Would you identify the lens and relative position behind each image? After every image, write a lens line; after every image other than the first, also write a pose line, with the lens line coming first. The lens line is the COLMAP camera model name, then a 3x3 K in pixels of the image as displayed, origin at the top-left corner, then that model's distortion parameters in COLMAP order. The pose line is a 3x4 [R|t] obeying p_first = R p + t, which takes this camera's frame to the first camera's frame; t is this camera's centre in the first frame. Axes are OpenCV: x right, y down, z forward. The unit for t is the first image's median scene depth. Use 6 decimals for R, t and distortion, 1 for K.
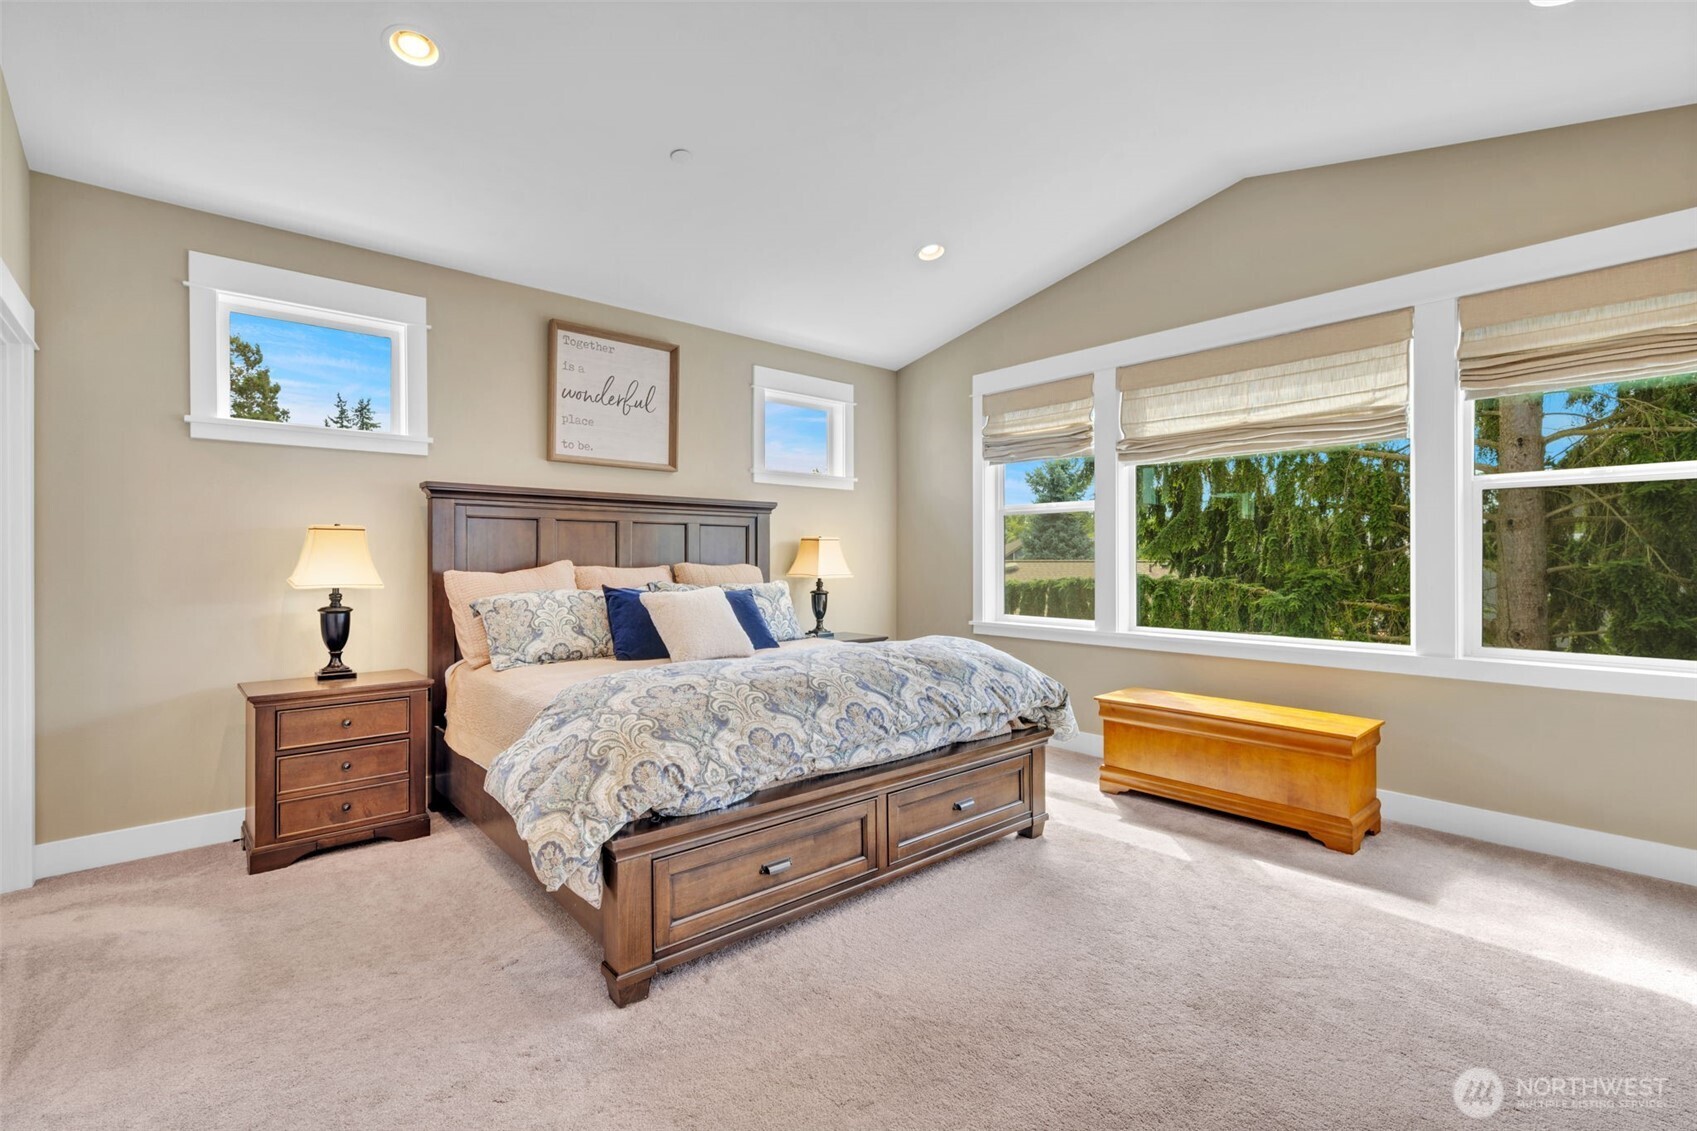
lens RADIAL K [[748.6, 0, 846.7], [0, 748.6, 561.6], [0, 0, 1]] dist [0.000355, -0.001110]
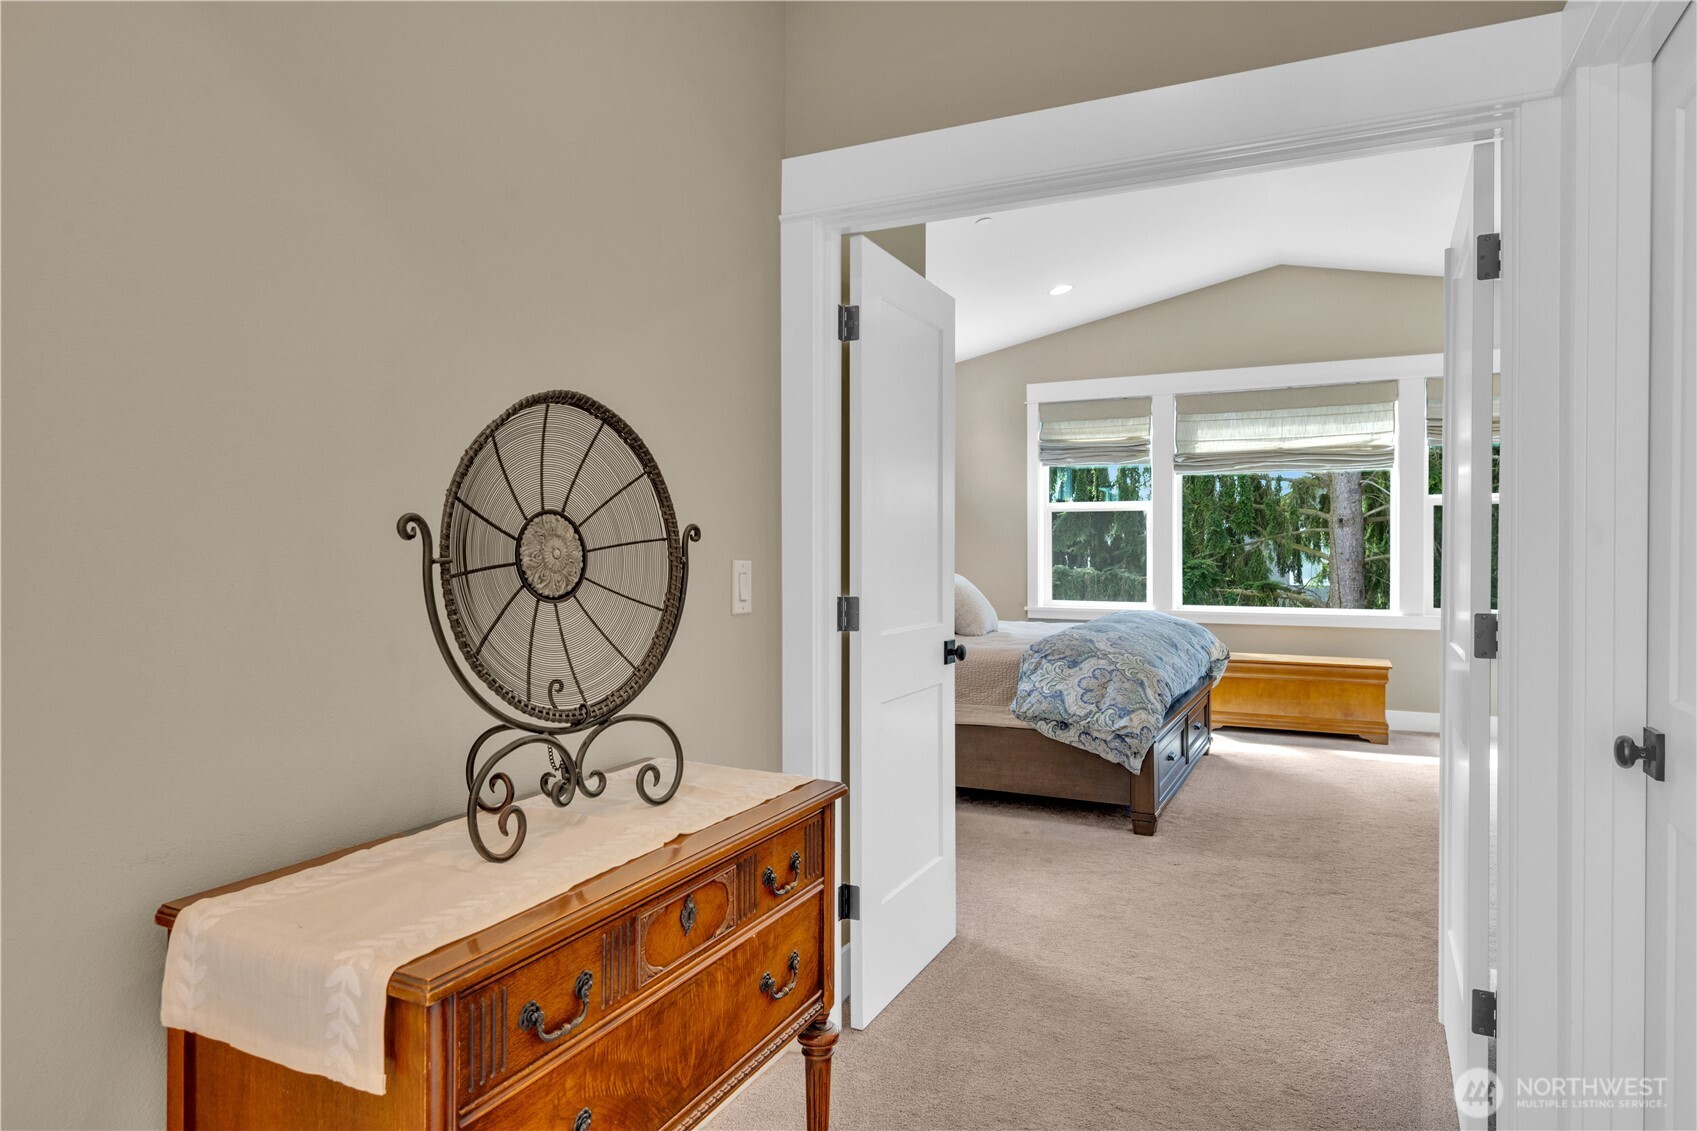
lens RADIAL K [[1002.5, 0, 849.4], [0, 1002.5, 560.0], [0, 0, 1]] dist [0.008013, 0.000660]
pose [[0.922614, -0.003321, 0.385711, -0.780488], [0.001252, 0.999983, 0.005615, 0.001849], [-0.385723, -0.004698, 0.922603, -0.319952]]
